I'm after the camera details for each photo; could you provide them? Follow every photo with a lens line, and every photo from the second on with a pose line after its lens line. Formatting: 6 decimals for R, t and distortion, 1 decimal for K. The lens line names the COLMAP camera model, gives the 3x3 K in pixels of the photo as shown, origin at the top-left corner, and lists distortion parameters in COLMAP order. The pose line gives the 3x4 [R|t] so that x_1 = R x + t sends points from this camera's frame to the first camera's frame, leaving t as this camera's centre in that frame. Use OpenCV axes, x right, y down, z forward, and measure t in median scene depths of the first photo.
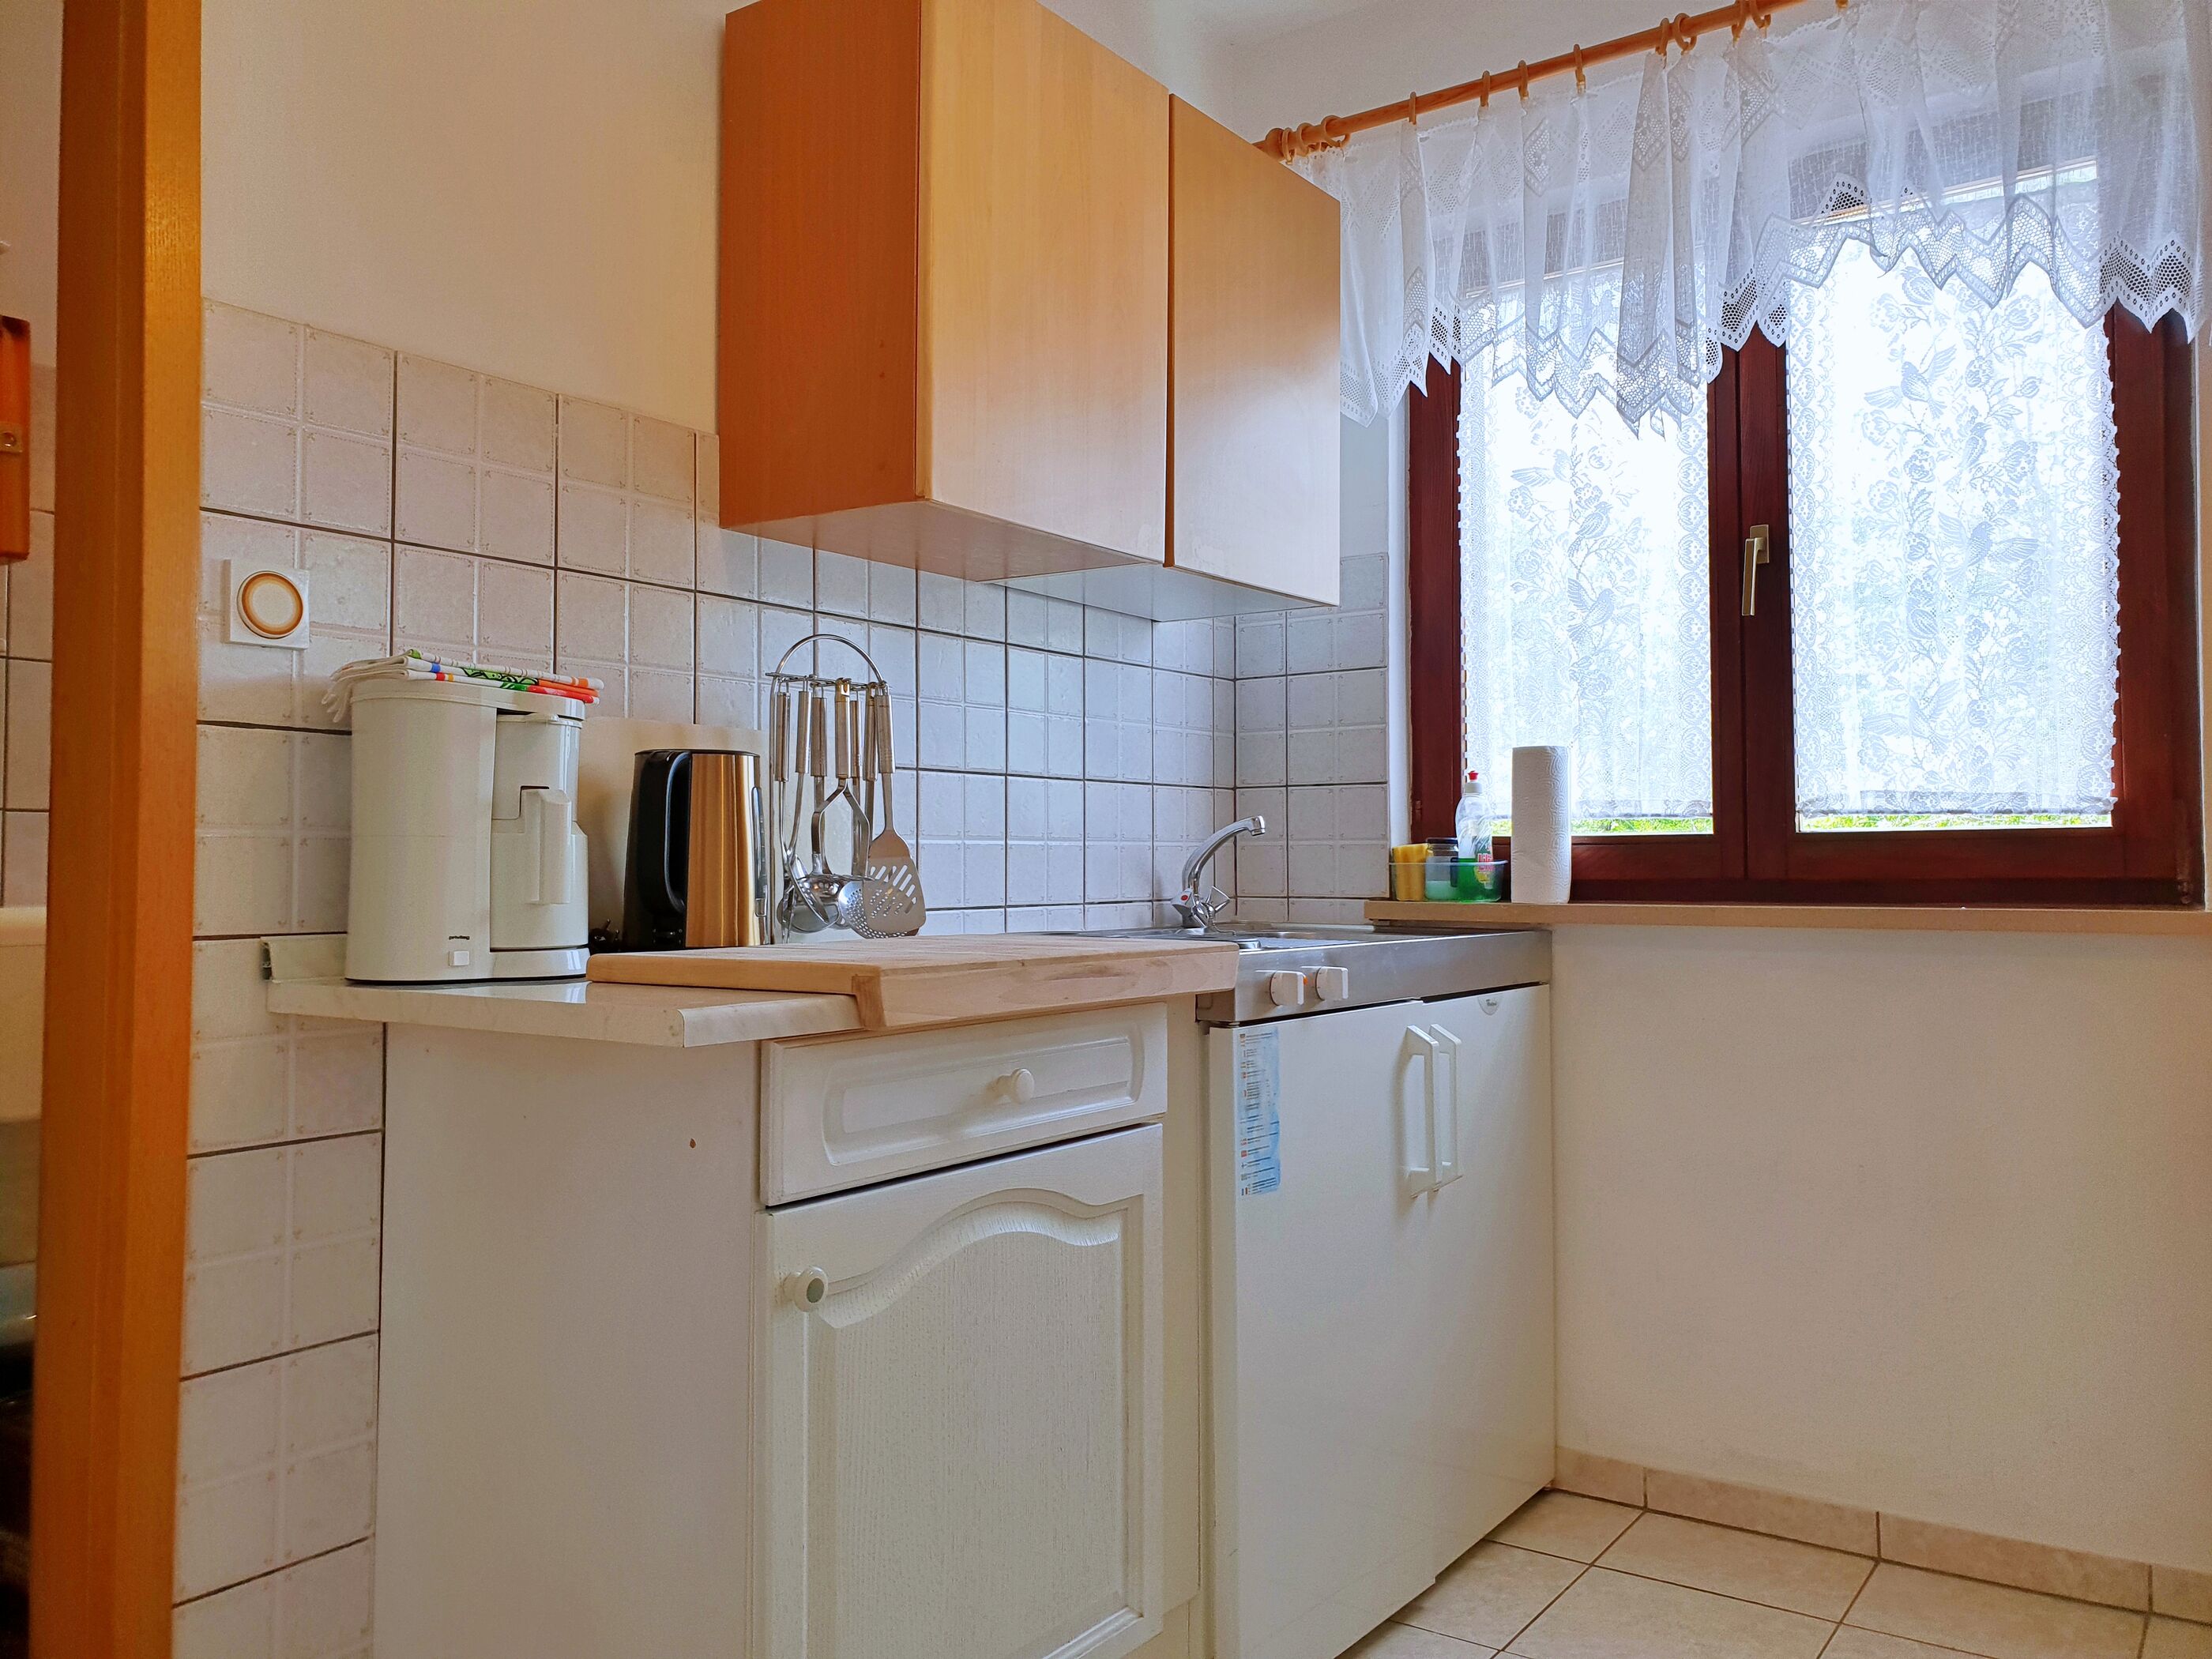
lens RADIAL K [[1773.7, 0, 1091.6], [0, 1773.7, 798.5], [0, 0, 1]] dist [0.031819, -0.005799]
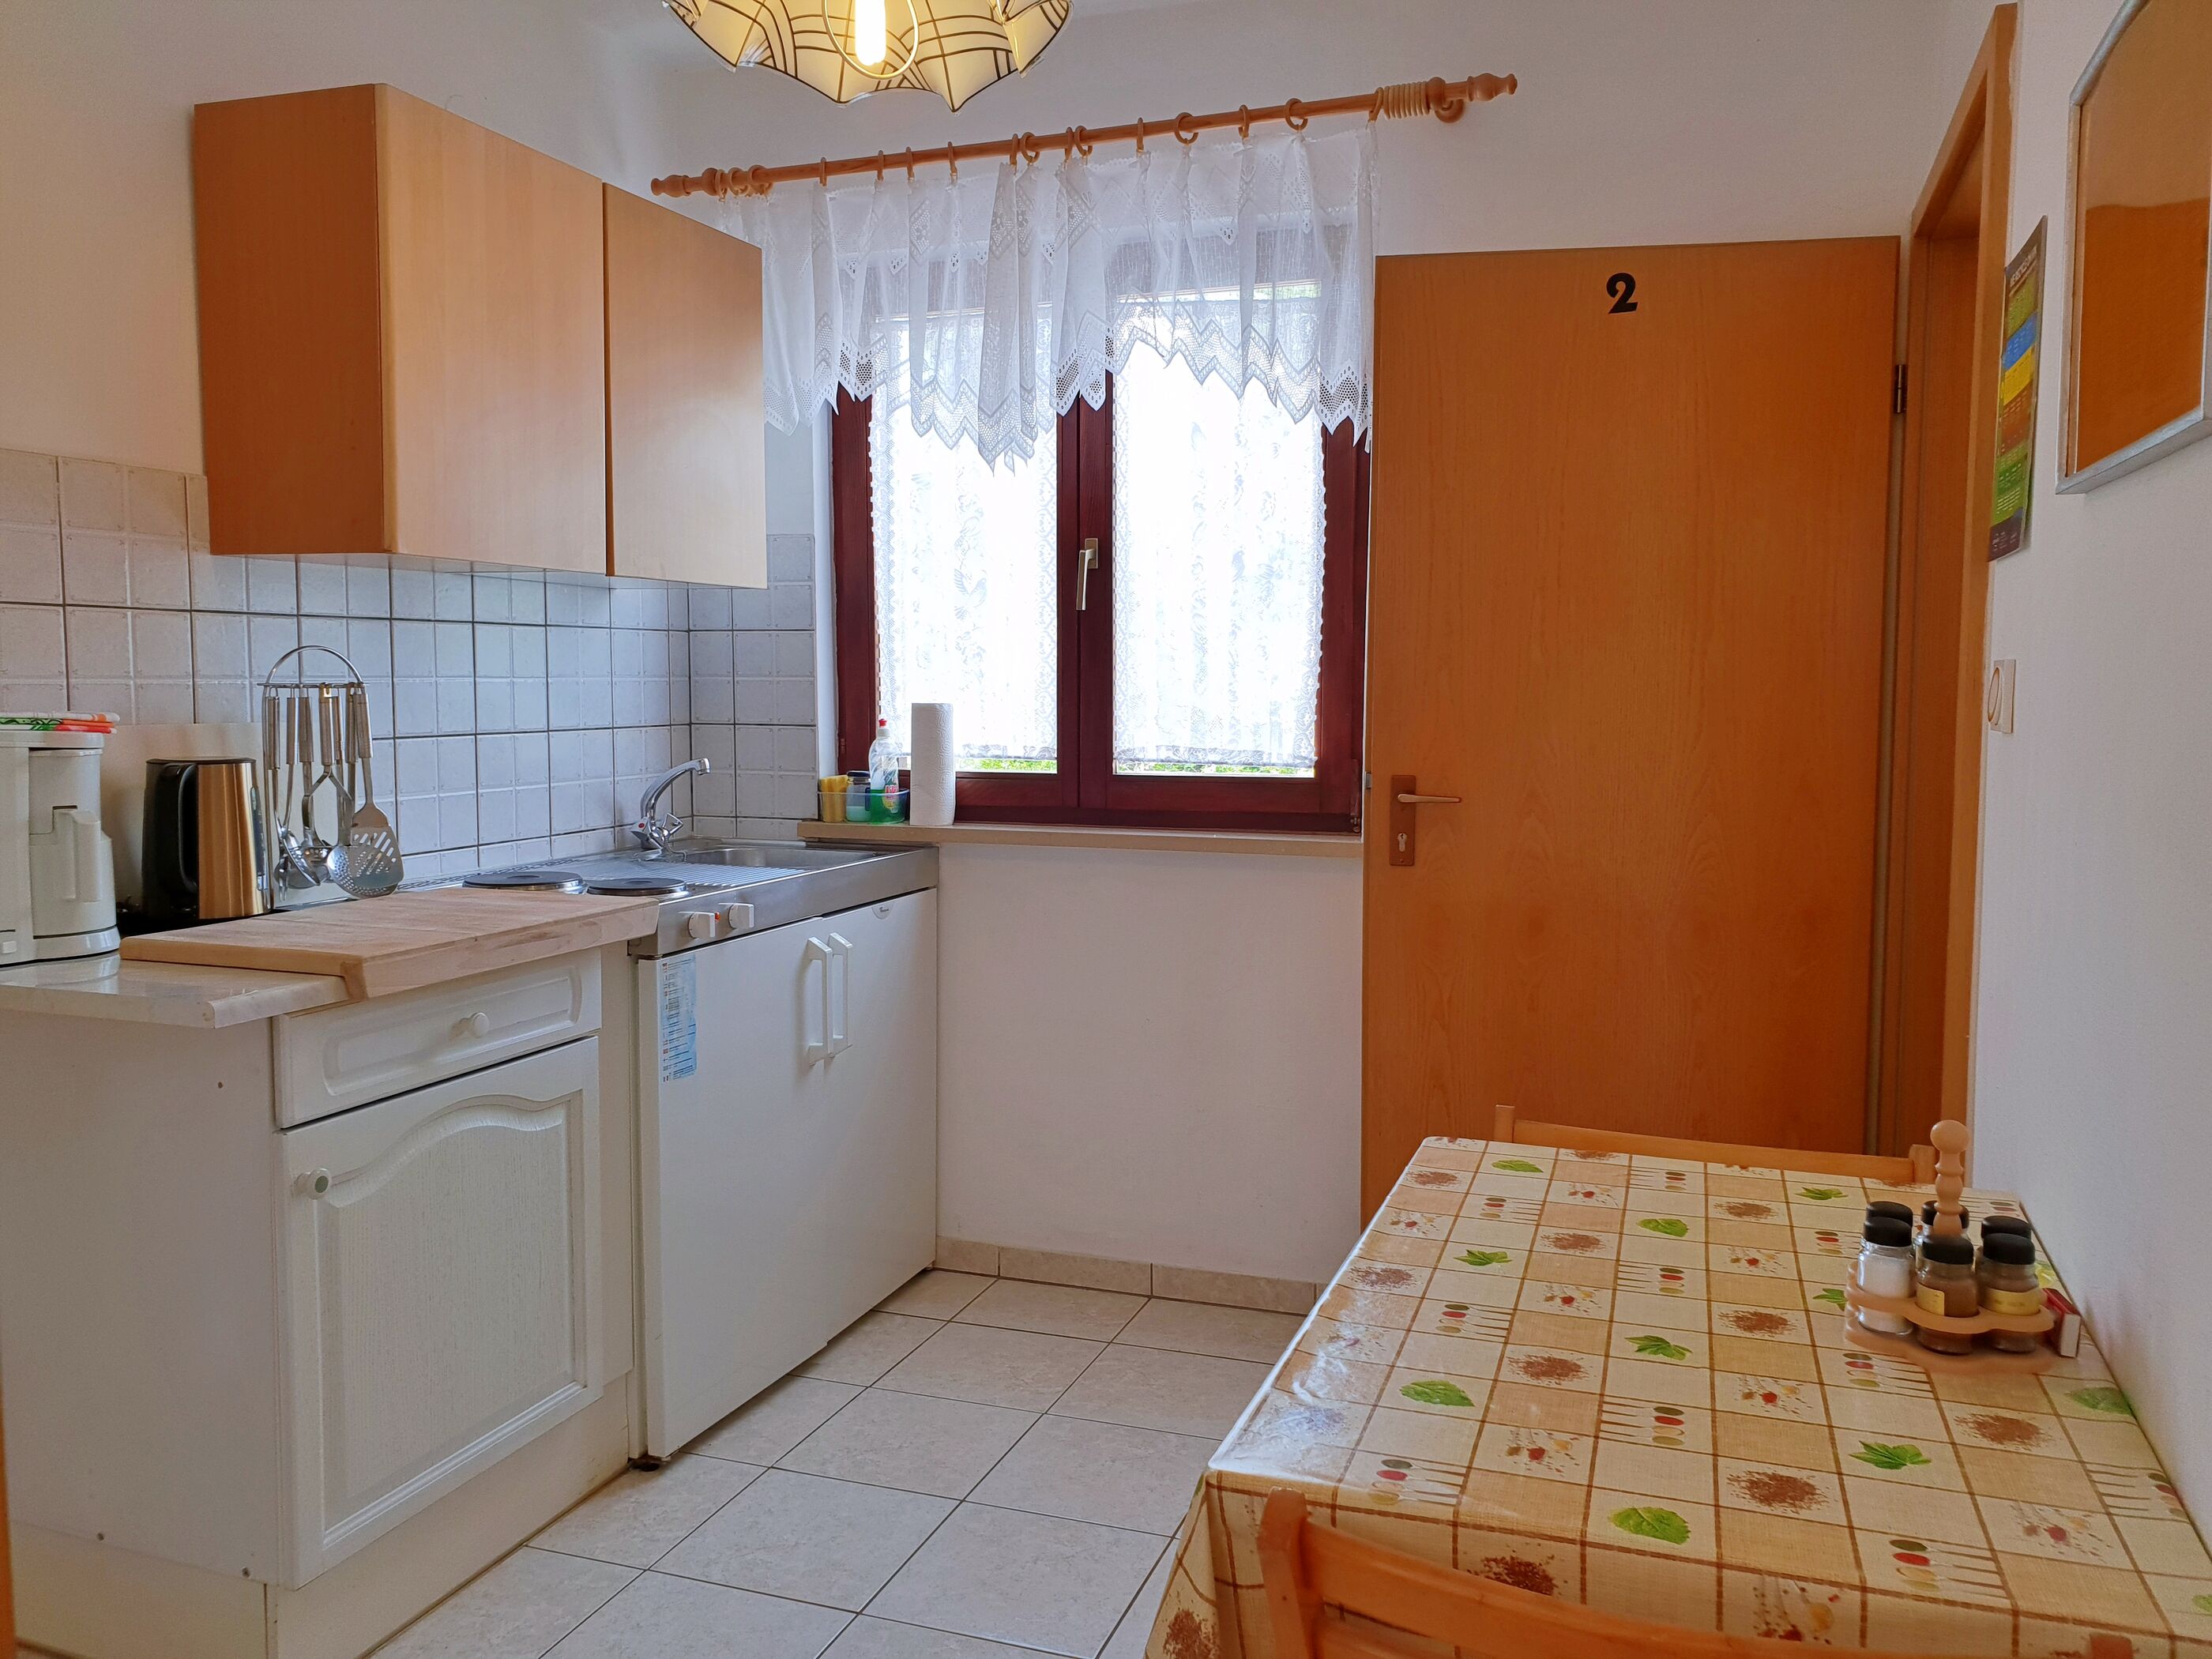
lens RADIAL K [[1786.6, 0, 1096.6], [0, 1786.6, 816.0], [0, 0, 1]] dist [0.076386, -0.082265]
pose [[0.966122, -0.016238, 0.257574, 0.045835], [-0.013890, 0.993301, 0.114718, -0.116780], [-0.257711, -0.114410, 0.959424, -0.313307]]
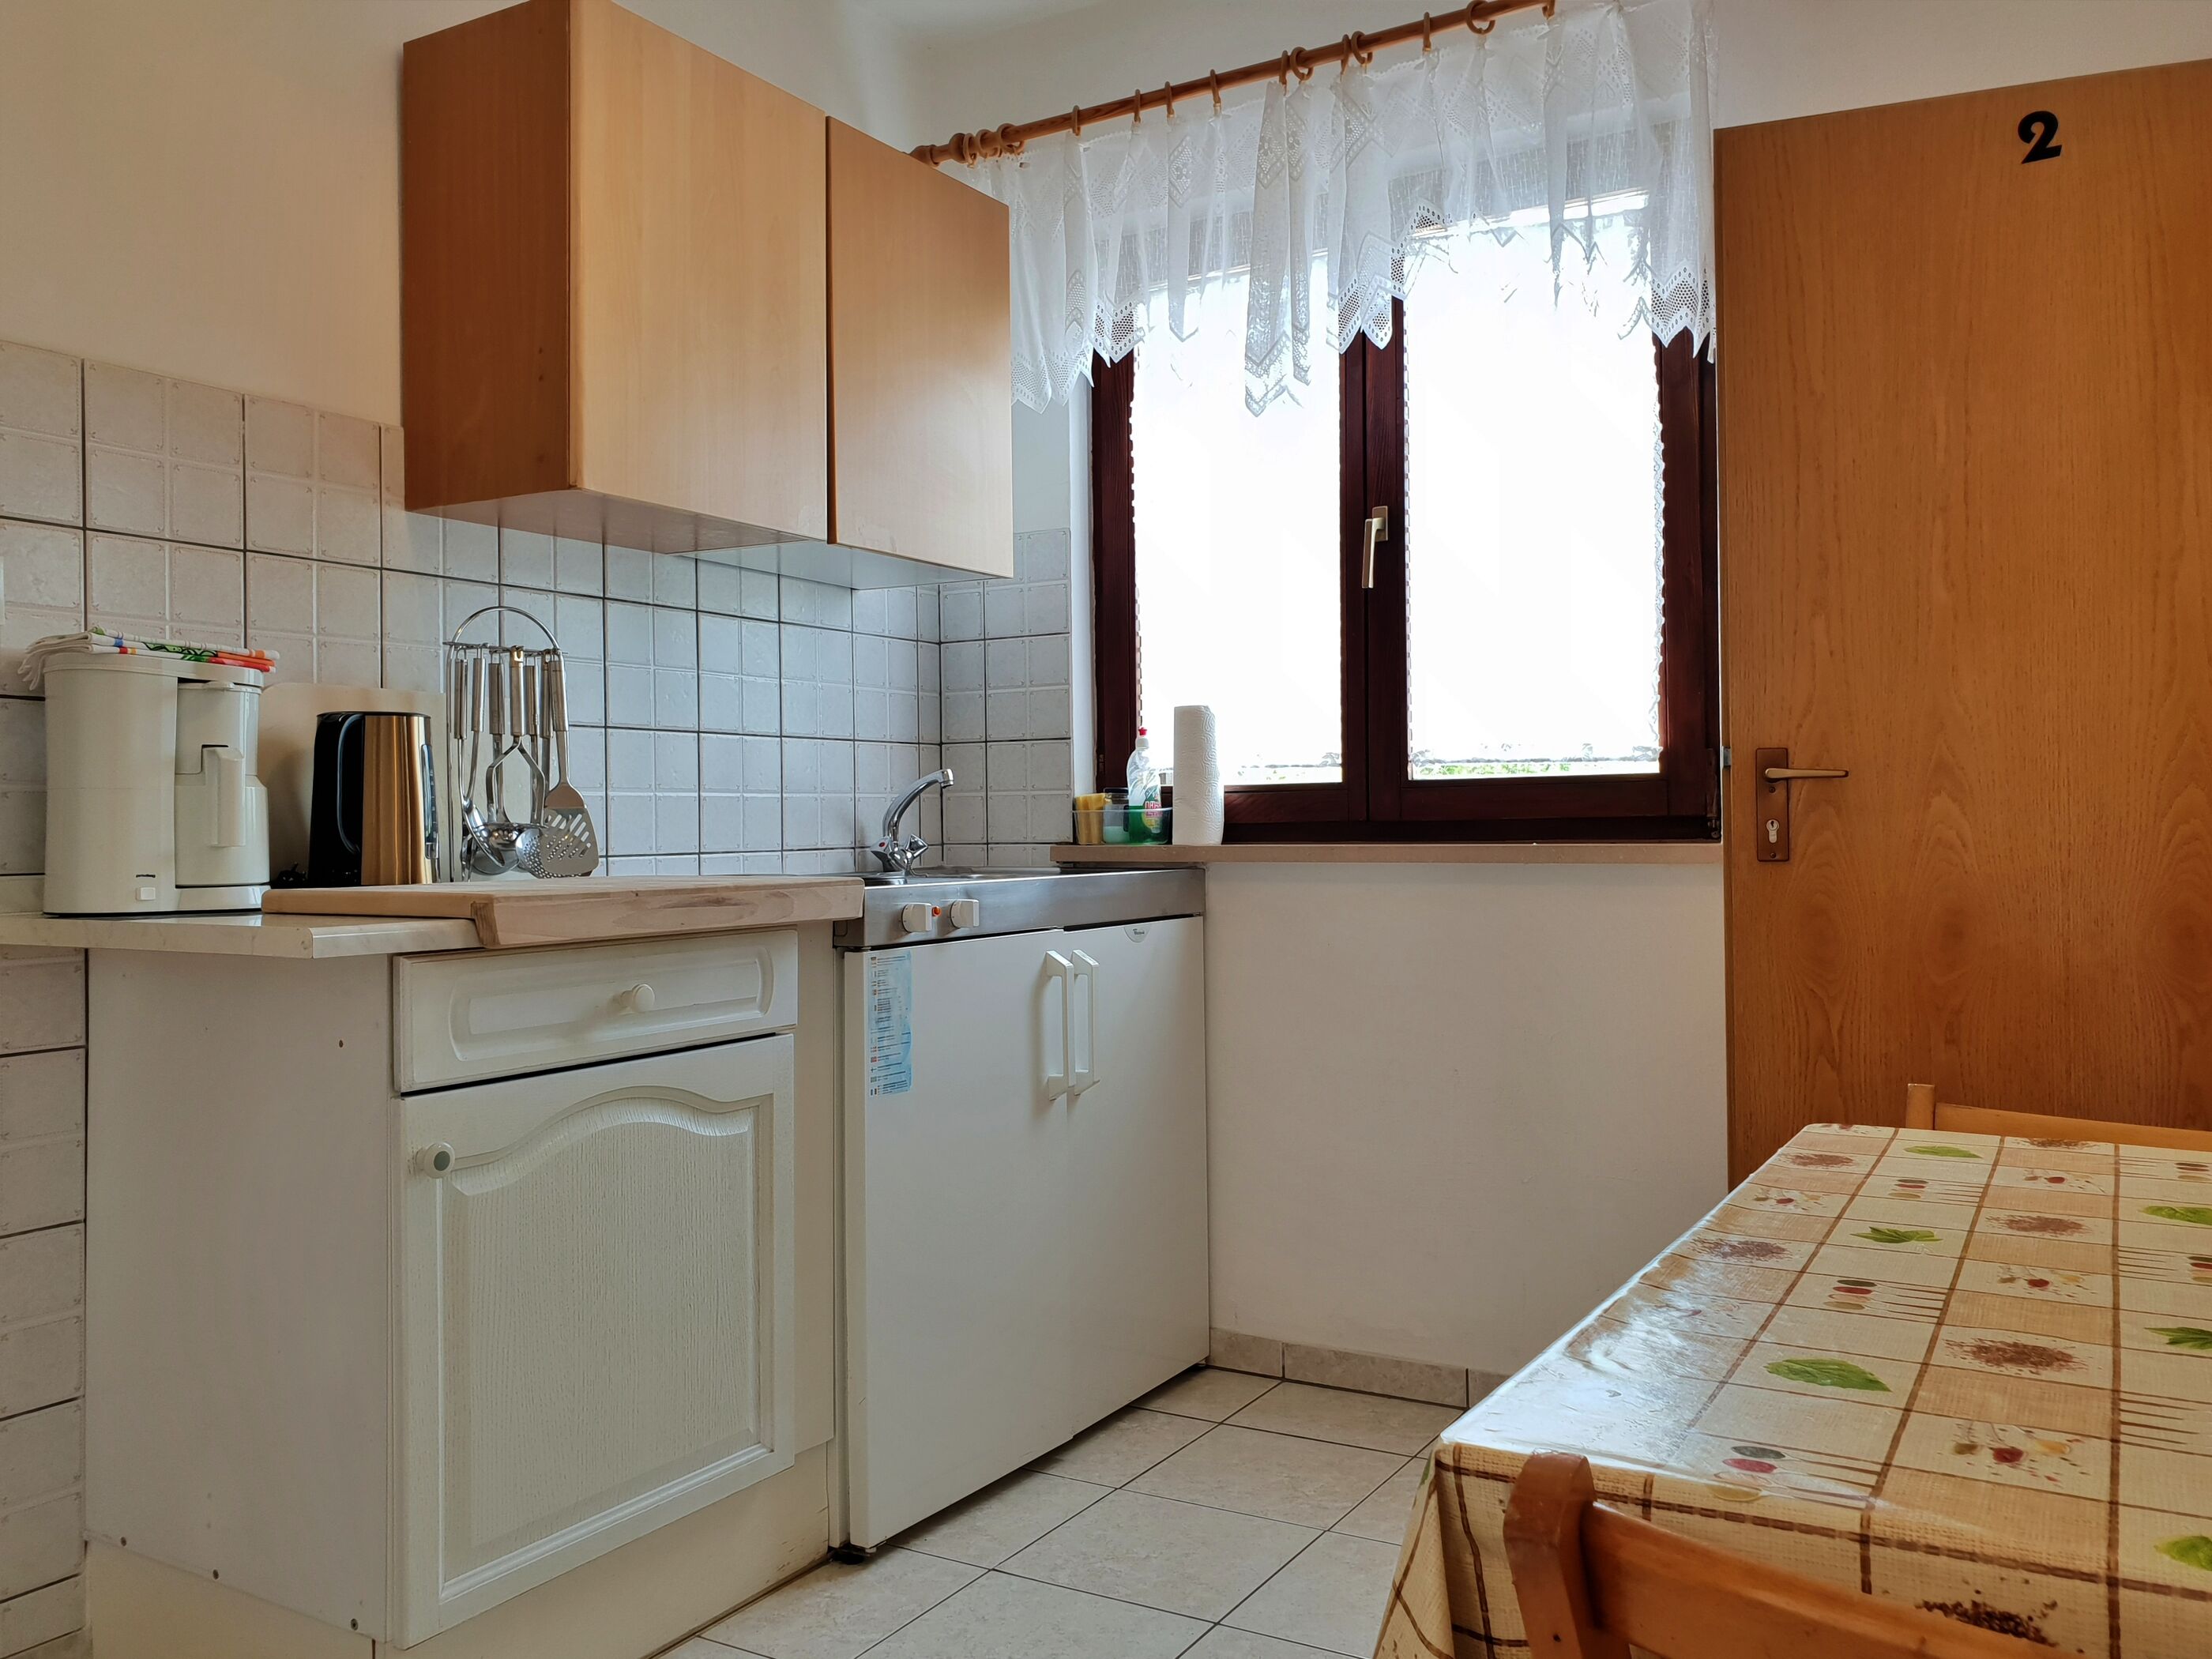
lens RADIAL K [[1850.6, 0, 1075.3], [0, 1850.6, 806.3], [0, 0, 1]] dist [0.009235, 0.048024]
pose [[0.997664, -0.008464, 0.067782, 0.118481], [0.006583, 0.999588, 0.027924, 0.002005], [-0.067990, -0.027413, 0.997309, -0.174595]]
